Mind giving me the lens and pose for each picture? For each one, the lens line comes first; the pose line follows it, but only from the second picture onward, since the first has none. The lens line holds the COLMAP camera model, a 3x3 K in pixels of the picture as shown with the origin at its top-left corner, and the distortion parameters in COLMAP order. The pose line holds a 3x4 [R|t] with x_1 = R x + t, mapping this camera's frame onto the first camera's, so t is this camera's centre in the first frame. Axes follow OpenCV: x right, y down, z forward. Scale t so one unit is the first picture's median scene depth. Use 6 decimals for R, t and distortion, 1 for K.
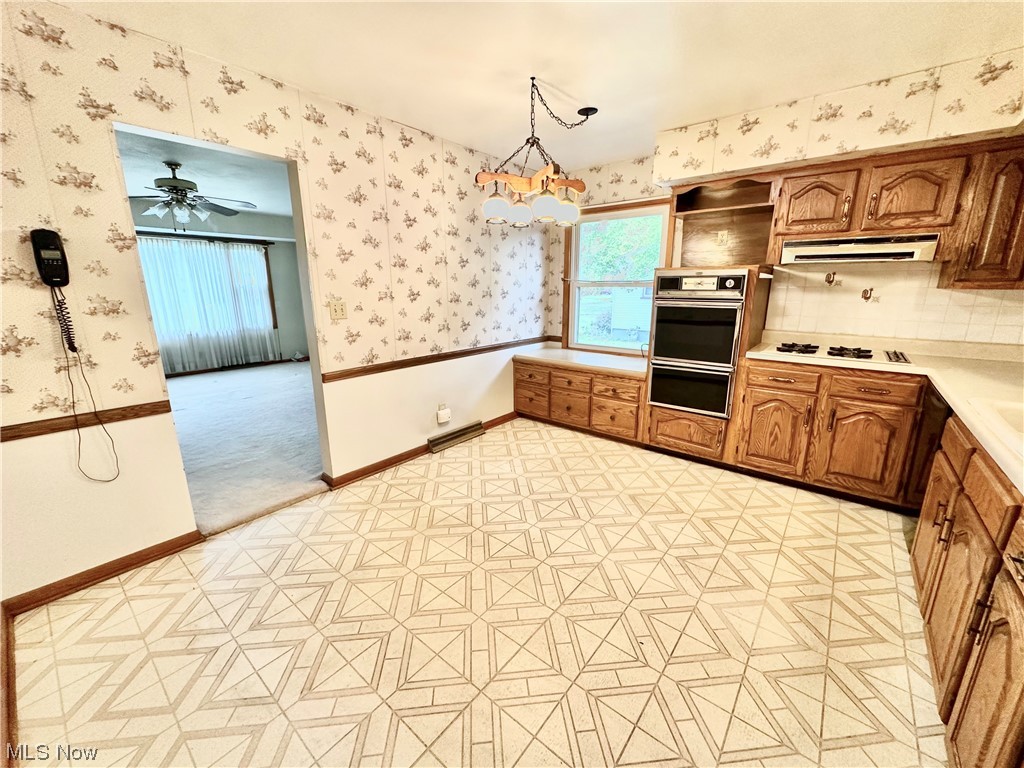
lens RADIAL K [[407.4, 0, 515.6], [0, 407.4, 382.3], [0, 0, 1]] dist [-0.000711, 0.000185]
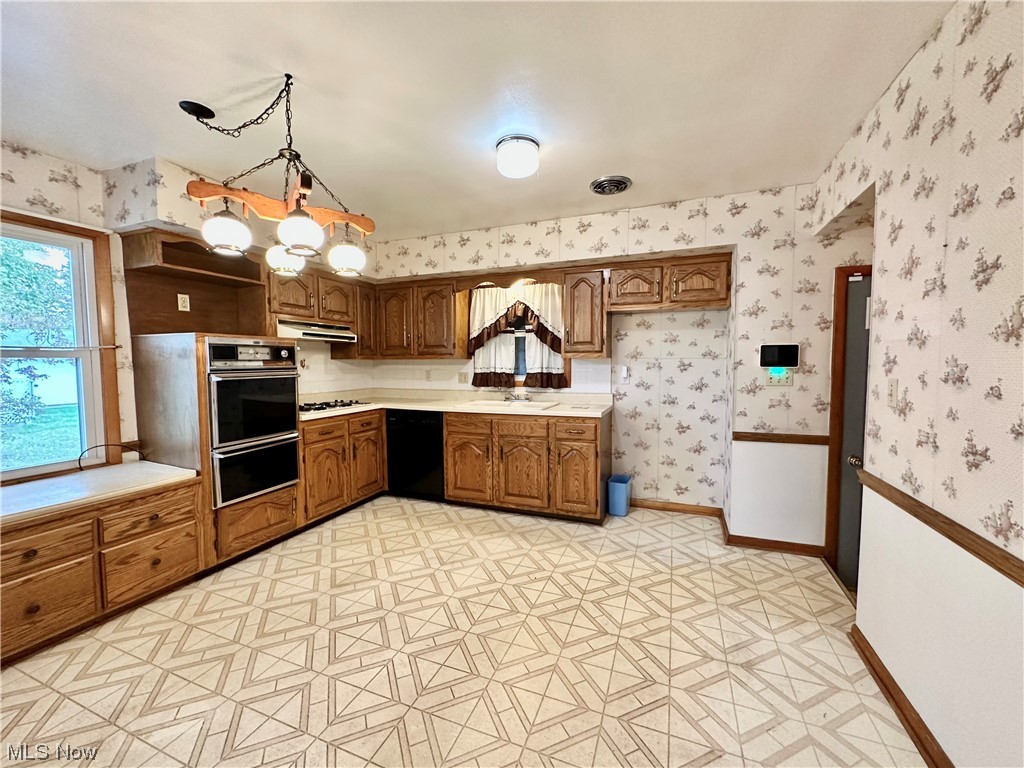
lens RADIAL K [[407.4, 0, 511.2], [0, 407.4, 385.6], [0, 0, 1]] dist [-0.000711, 0.000185]
pose [[-0.298524, -0.053127, 0.952922, -0.624912], [0.226668, 0.965935, 0.124861, -0.159103], [-0.927095, 0.253271, -0.276312, 0.753188]]
